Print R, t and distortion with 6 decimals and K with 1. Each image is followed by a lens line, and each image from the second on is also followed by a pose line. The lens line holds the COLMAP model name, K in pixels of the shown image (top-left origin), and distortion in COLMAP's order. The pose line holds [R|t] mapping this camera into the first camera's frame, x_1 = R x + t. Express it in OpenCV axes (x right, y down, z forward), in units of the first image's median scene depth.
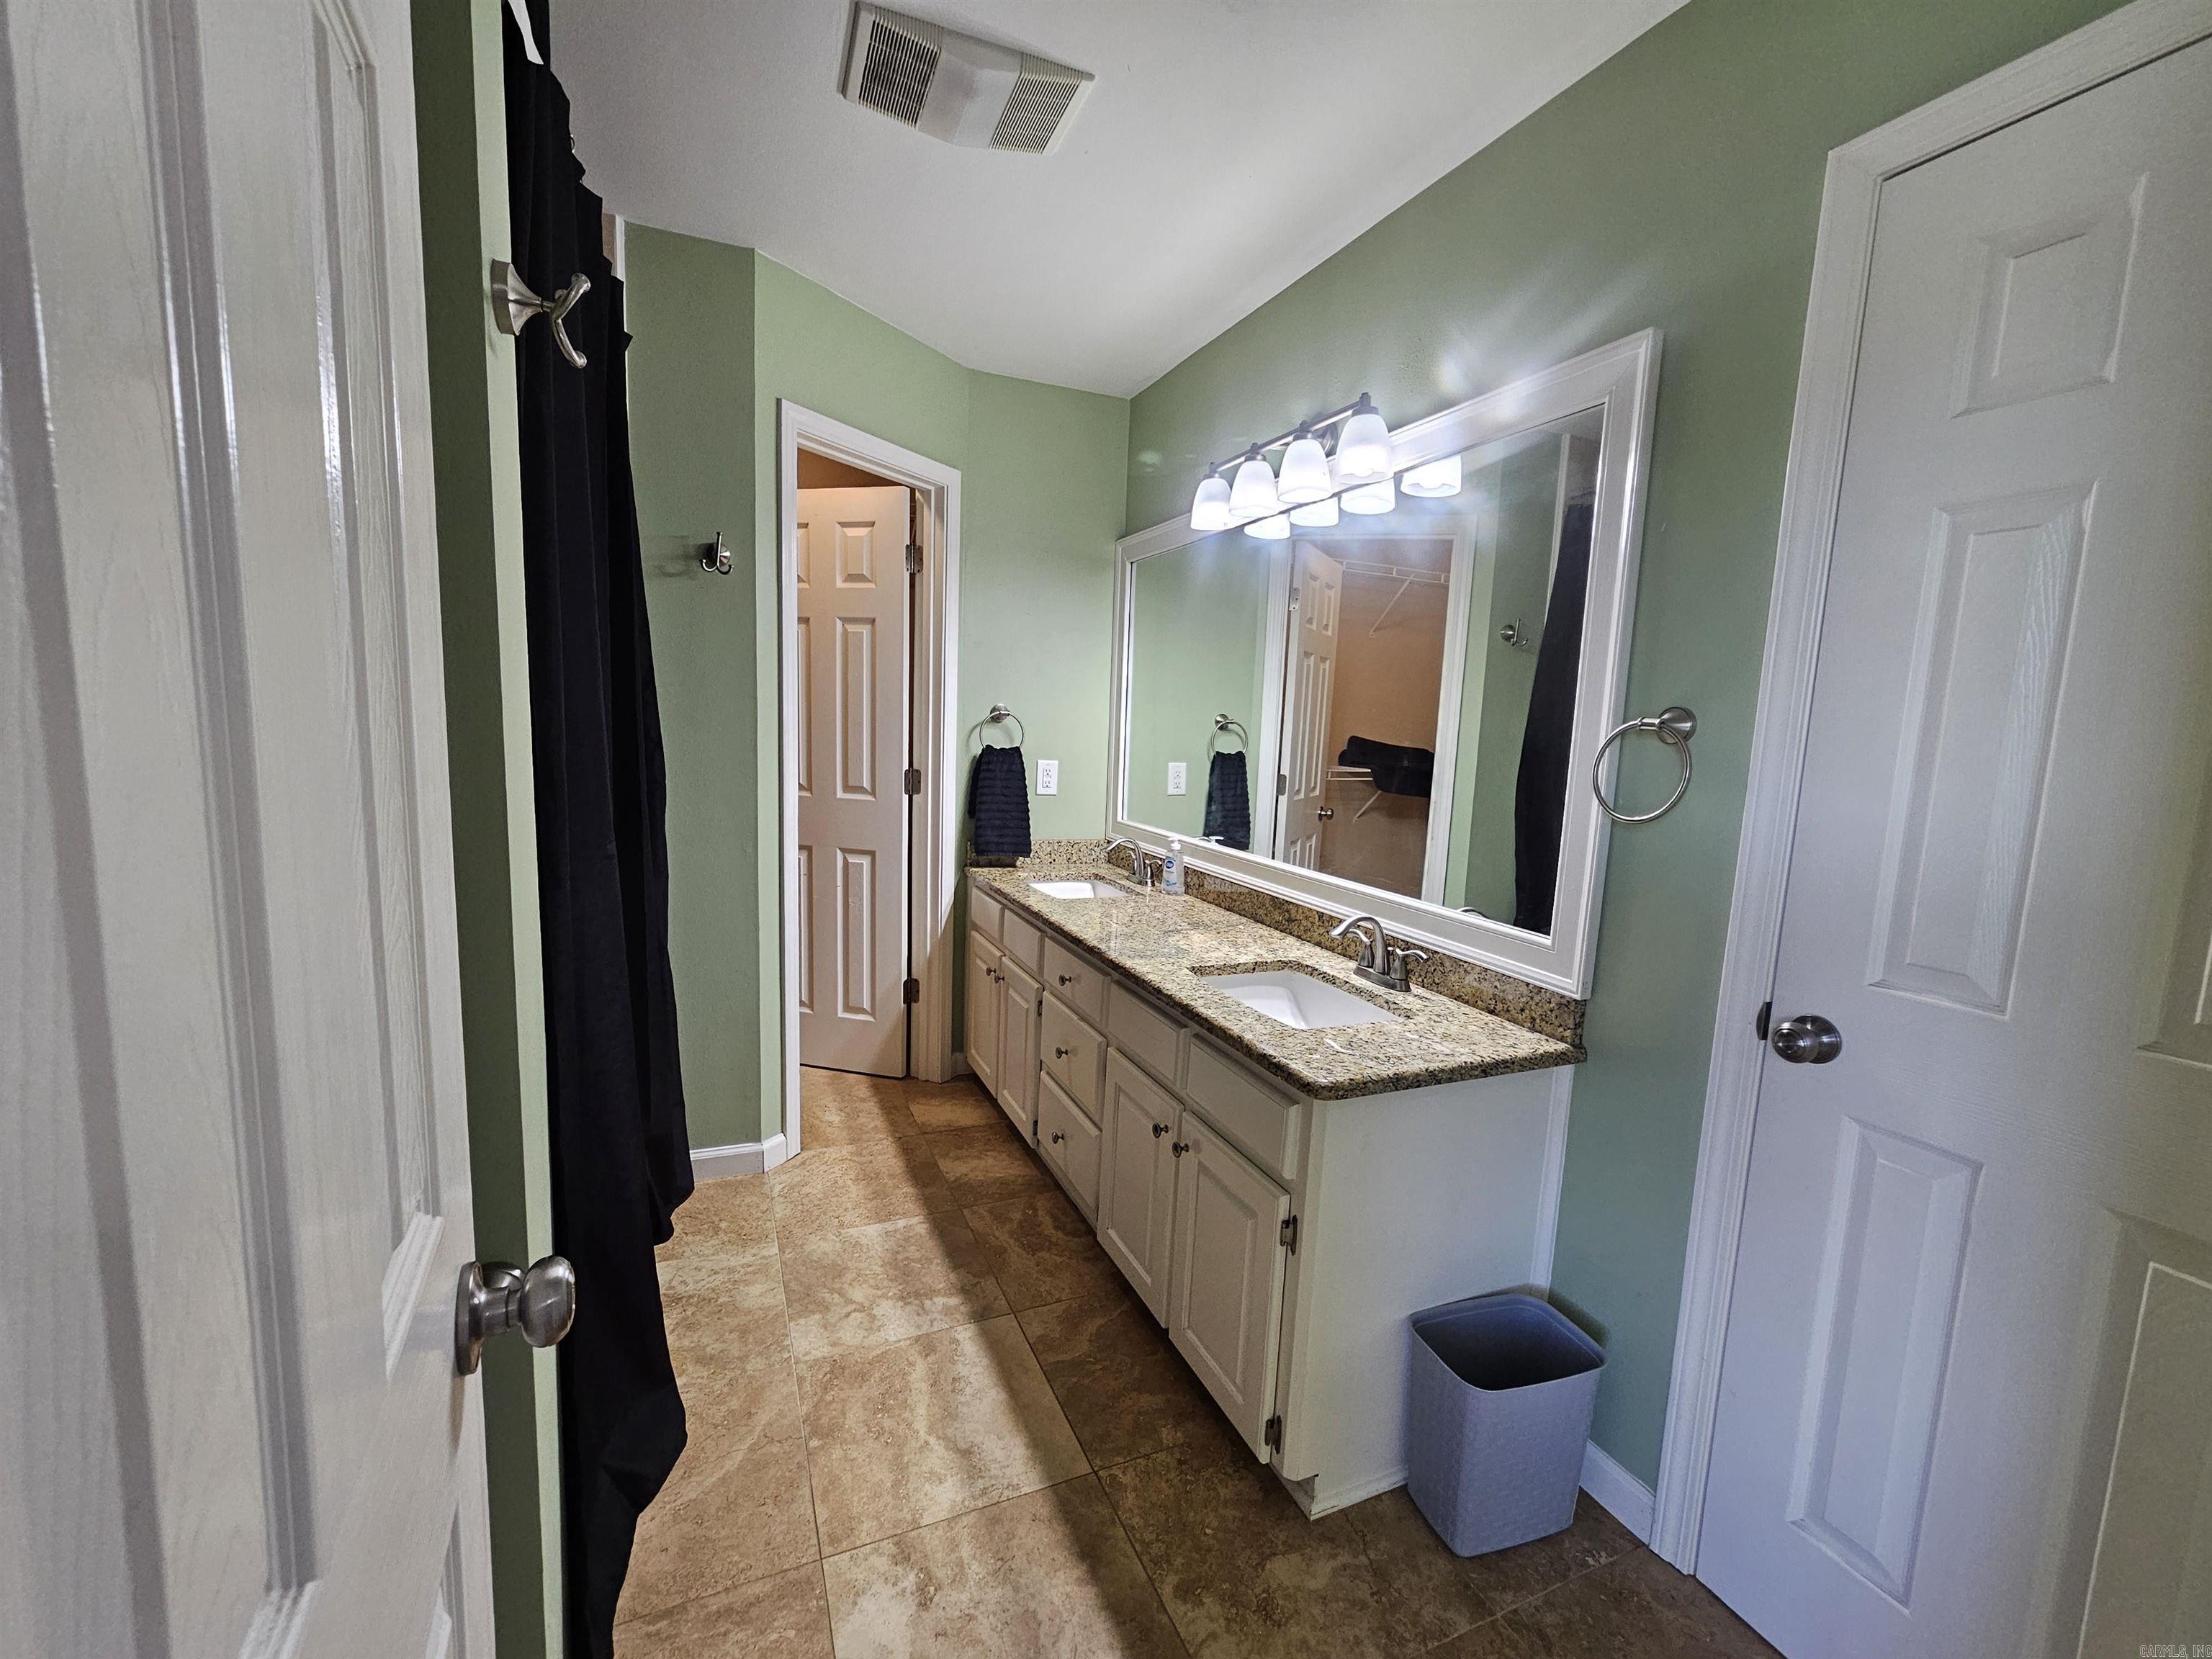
lens RADIAL K [[916.6, 0, 1075.6], [0, 916.6, 831.7], [0, 0, 1]] dist [-0.002060, -0.000008]
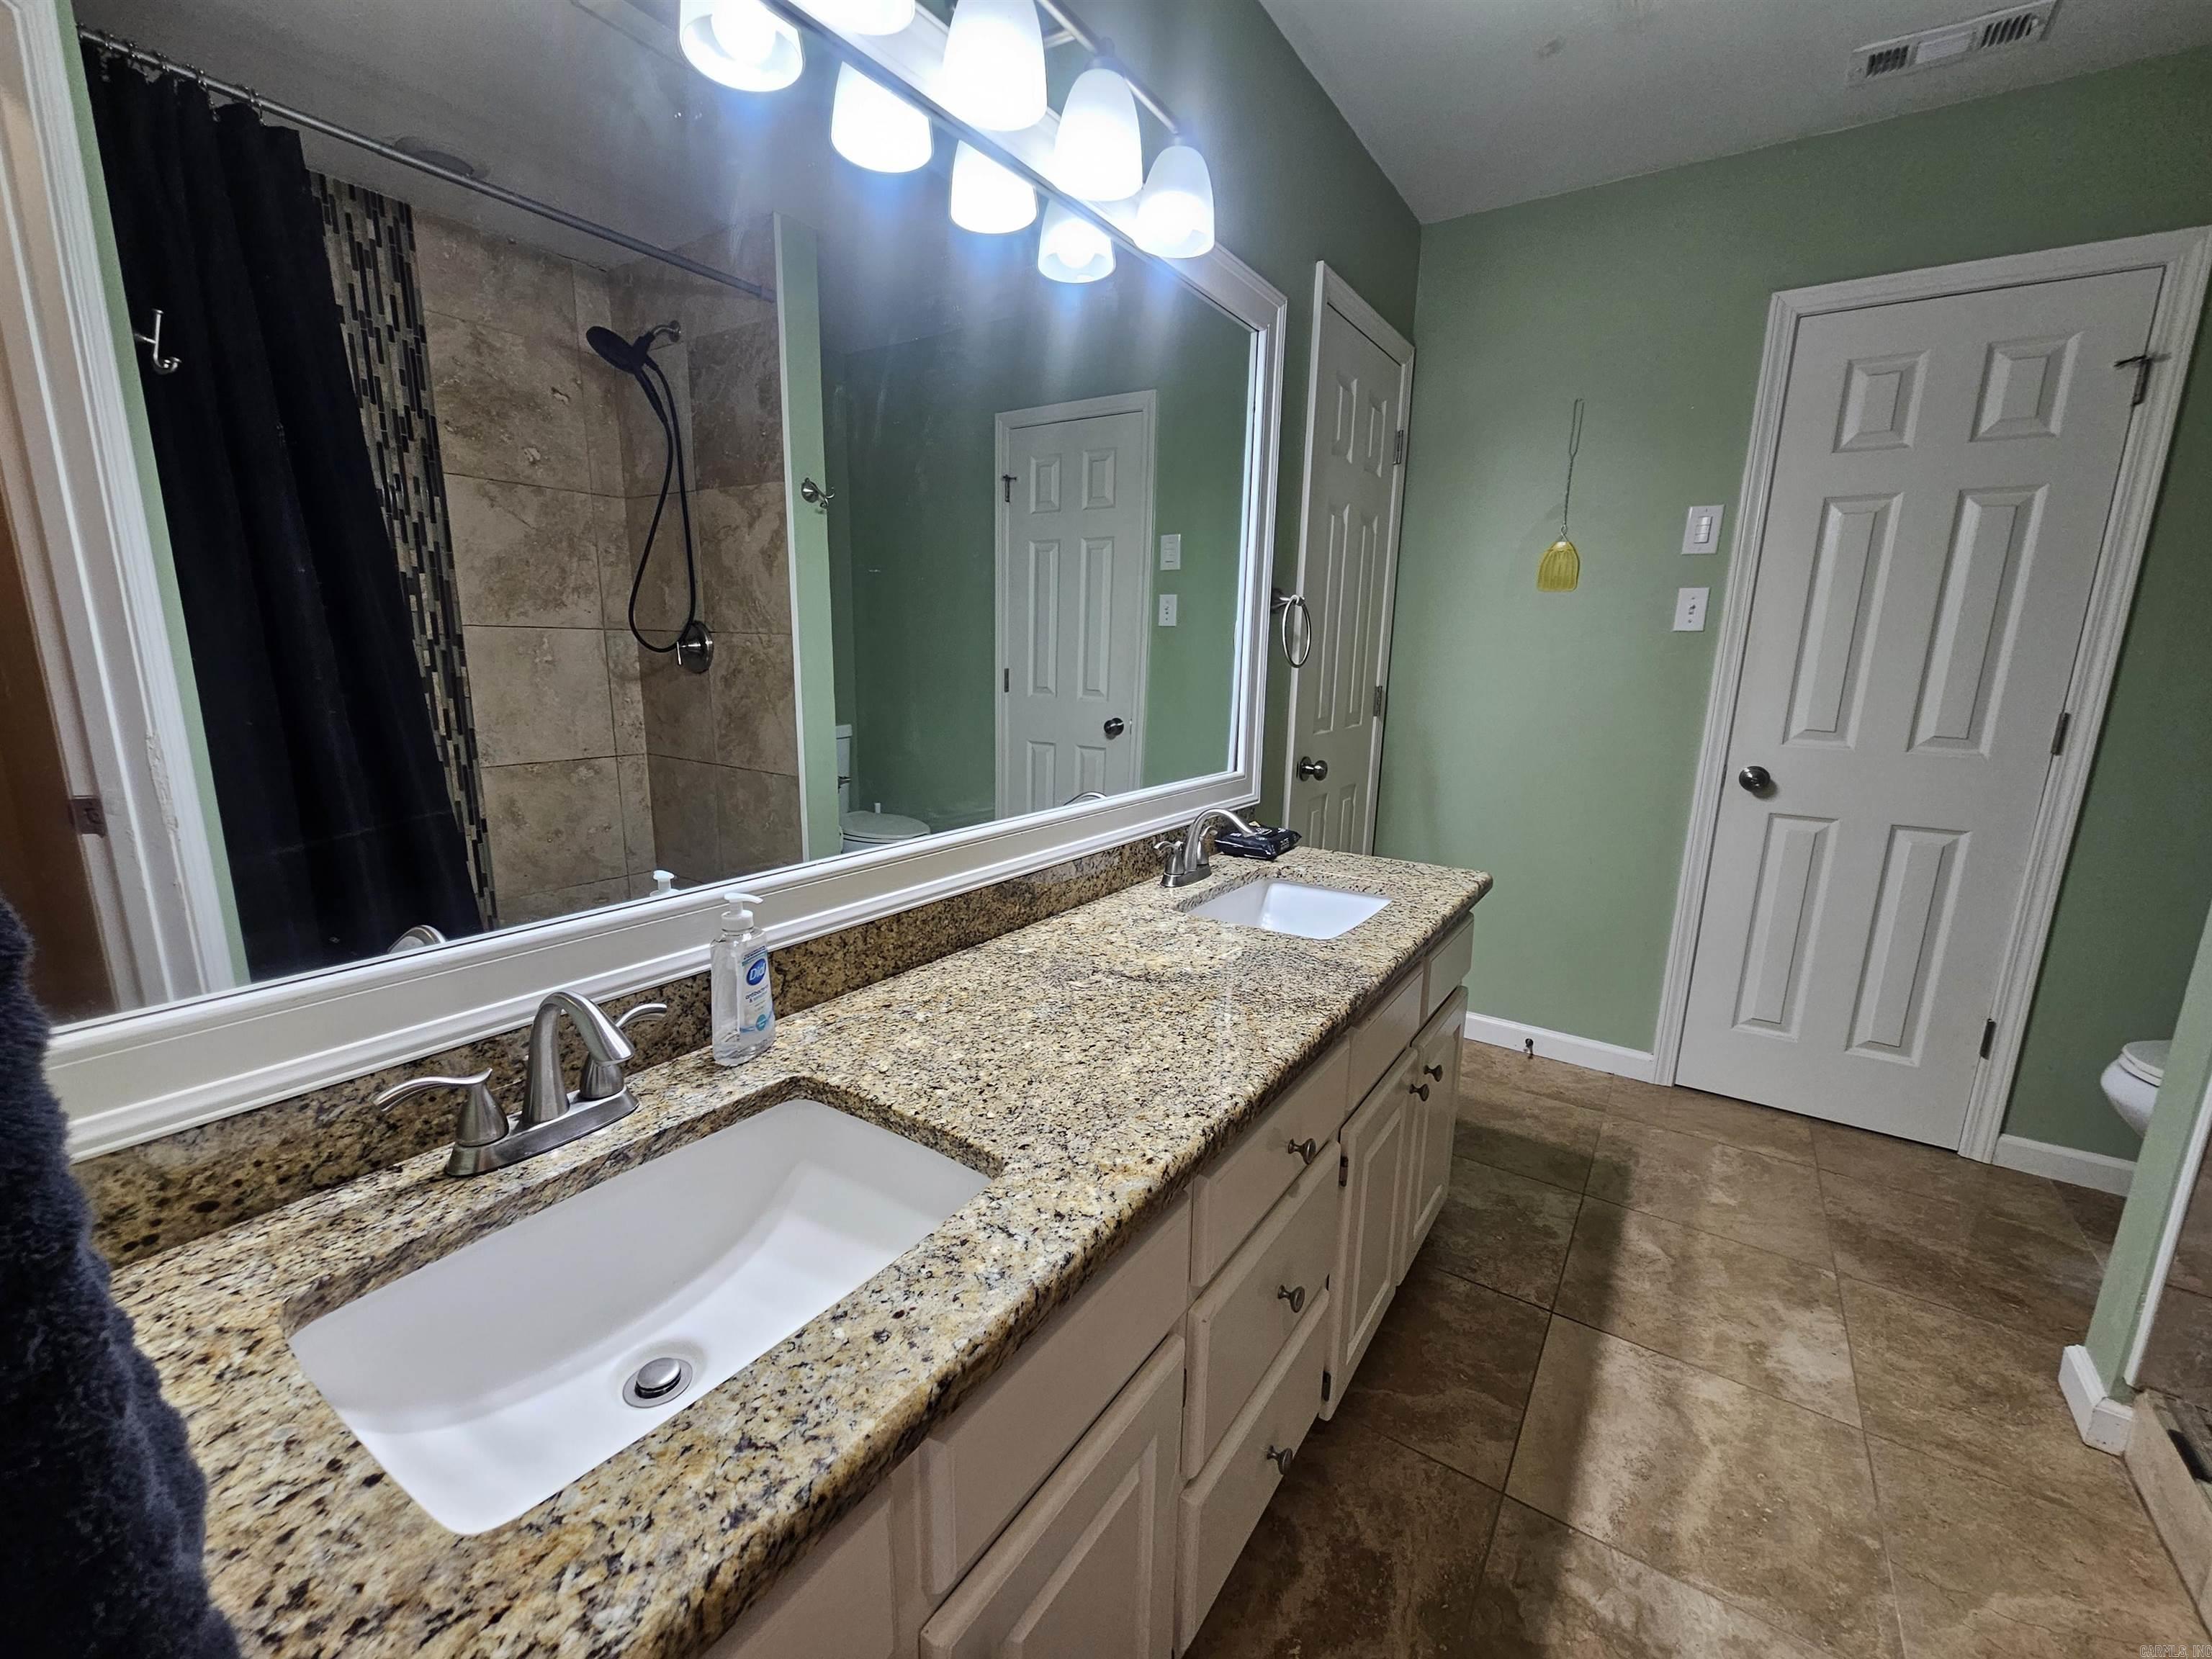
lens RADIAL K [[916.1, 0, 1100.7], [0, 916.1, 838.9], [0, 0, 1]] dist [-0.000102, 0.000524]
pose [[-0.563479, -0.221133, 0.795985, -0.319016], [0.060509, 0.949875, 0.306720, -0.150515], [-0.823911, 0.220994, -0.521854, 1.435479]]
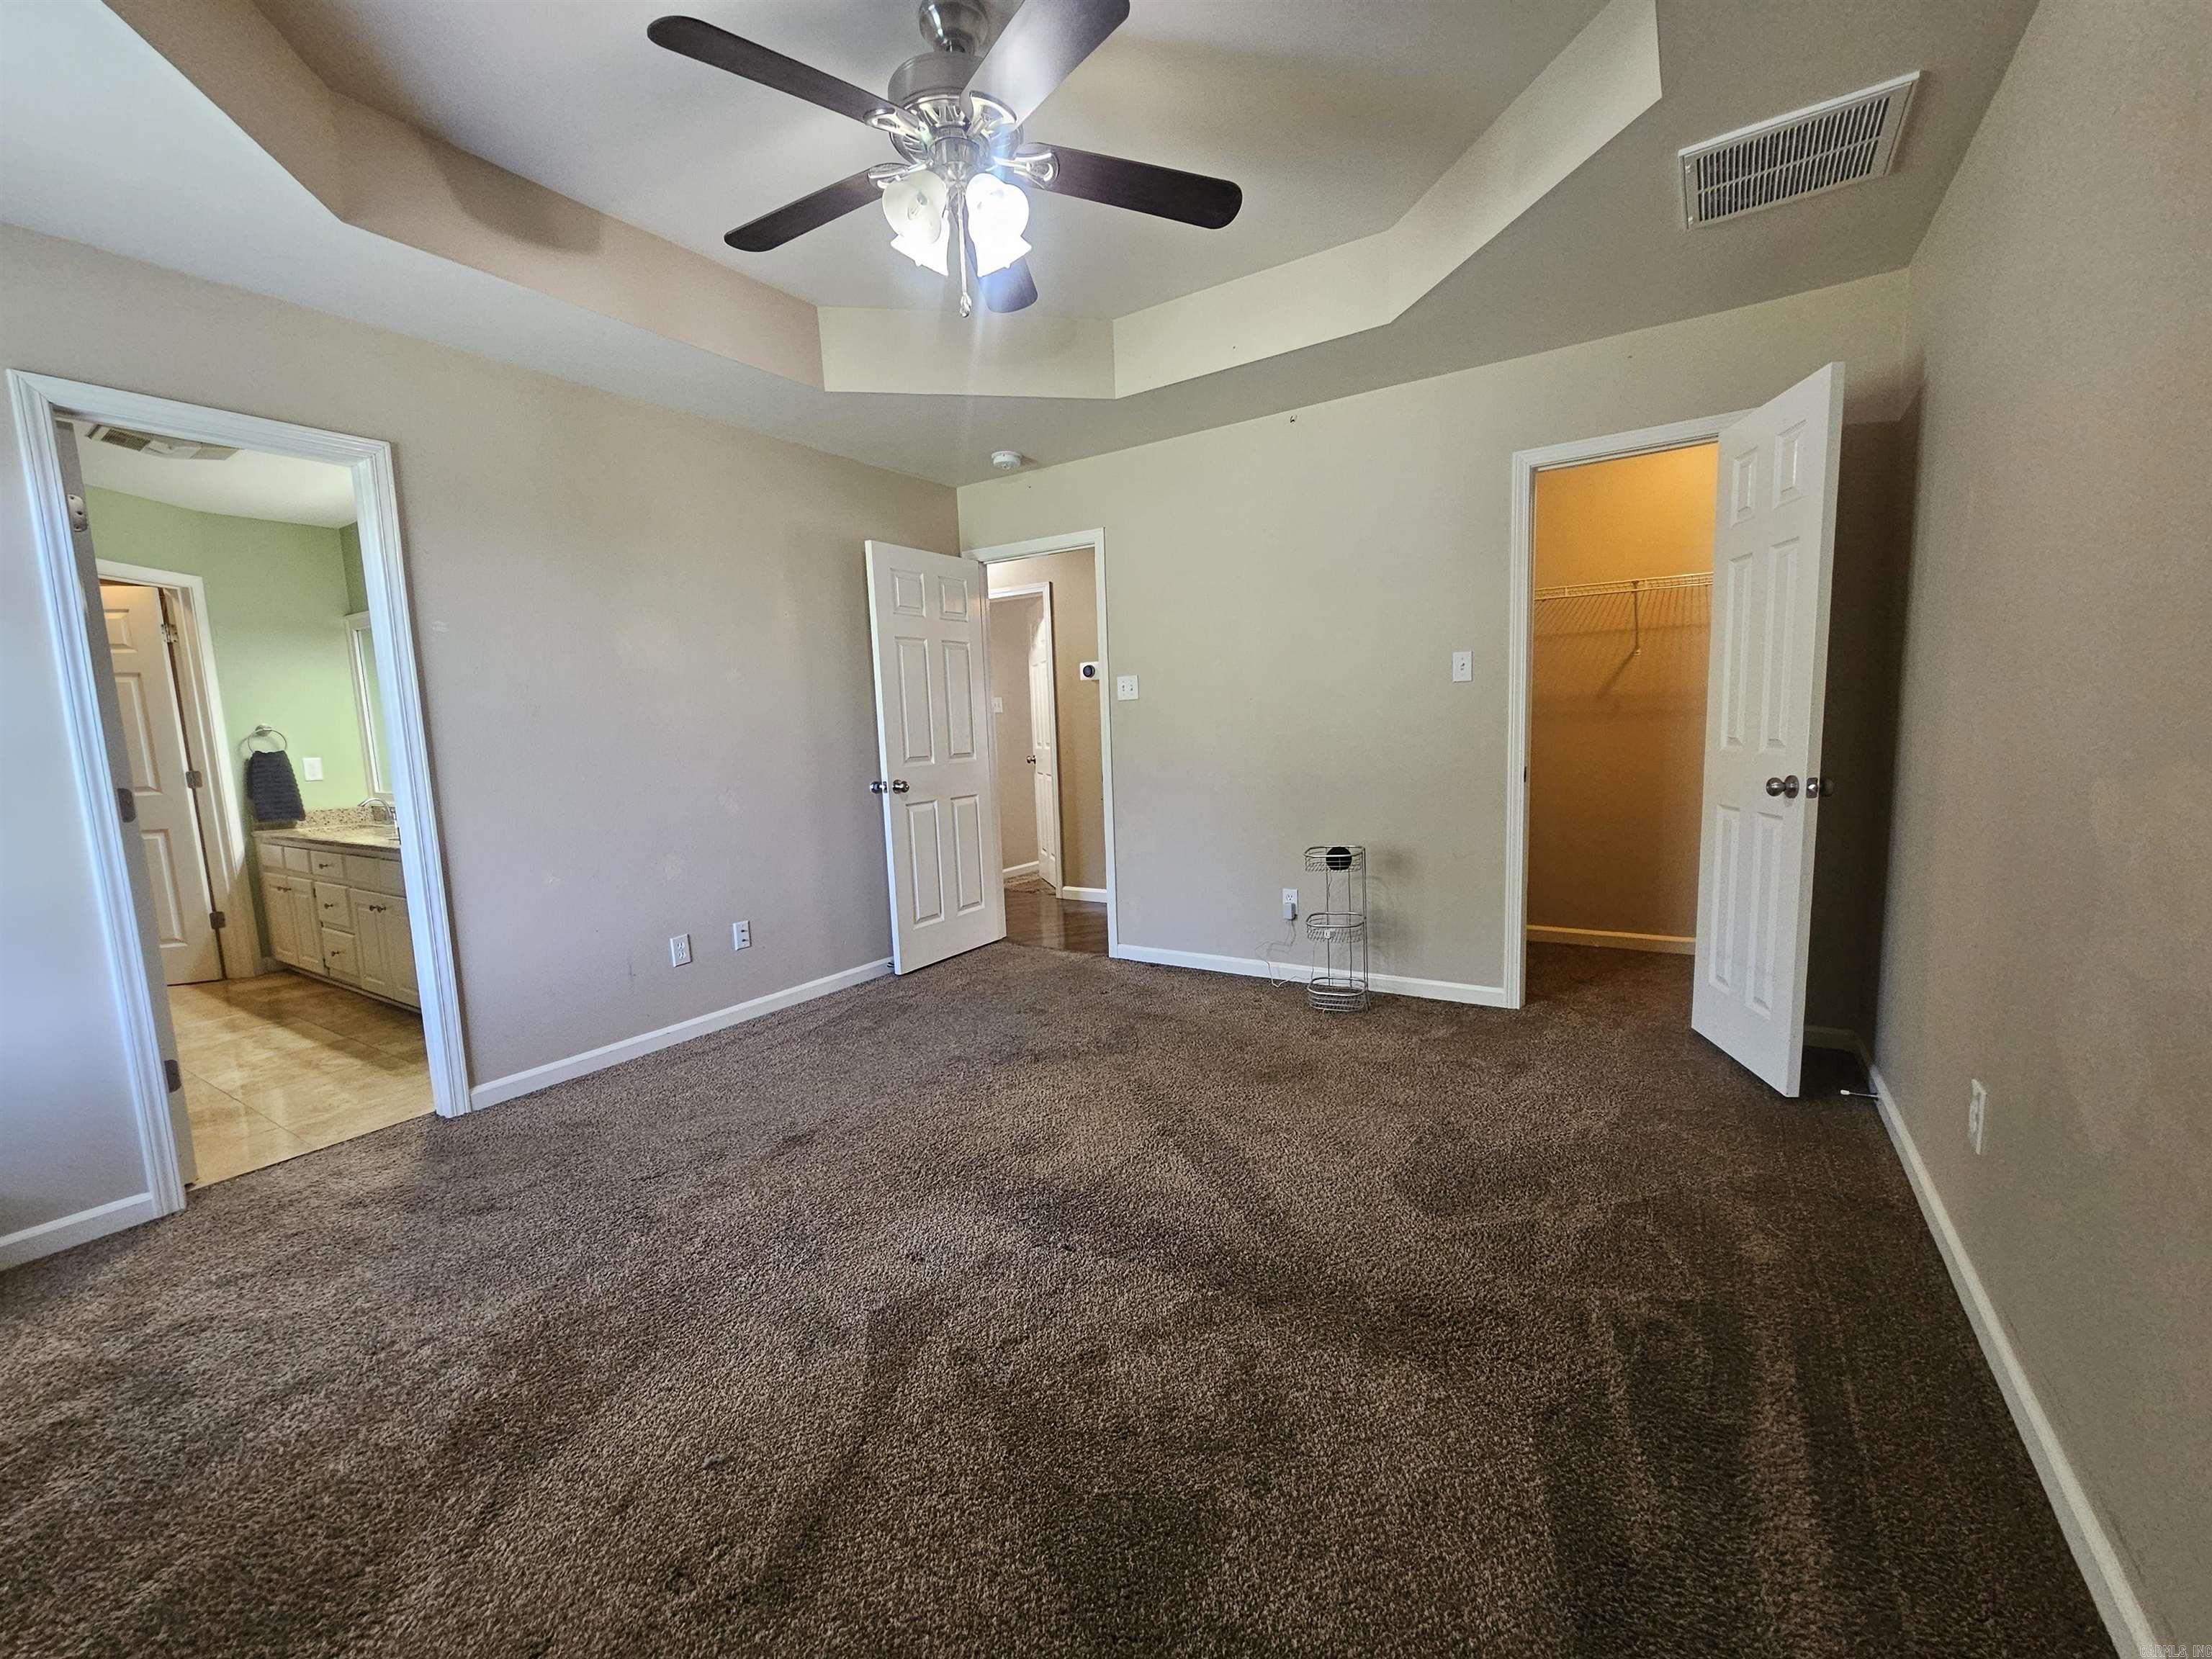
lens RADIAL K [[899.6, 0, 1080.0], [0, 899.6, 841.0], [0, 0, 1]] dist [0.004102, 0.000293]
pose [[0.820371, -0.132732, 0.556213, 0.273478], [0.129585, 0.990535, 0.045249, 0.259159], [-0.556955, 0.034955, 0.829807, -1.603311]]
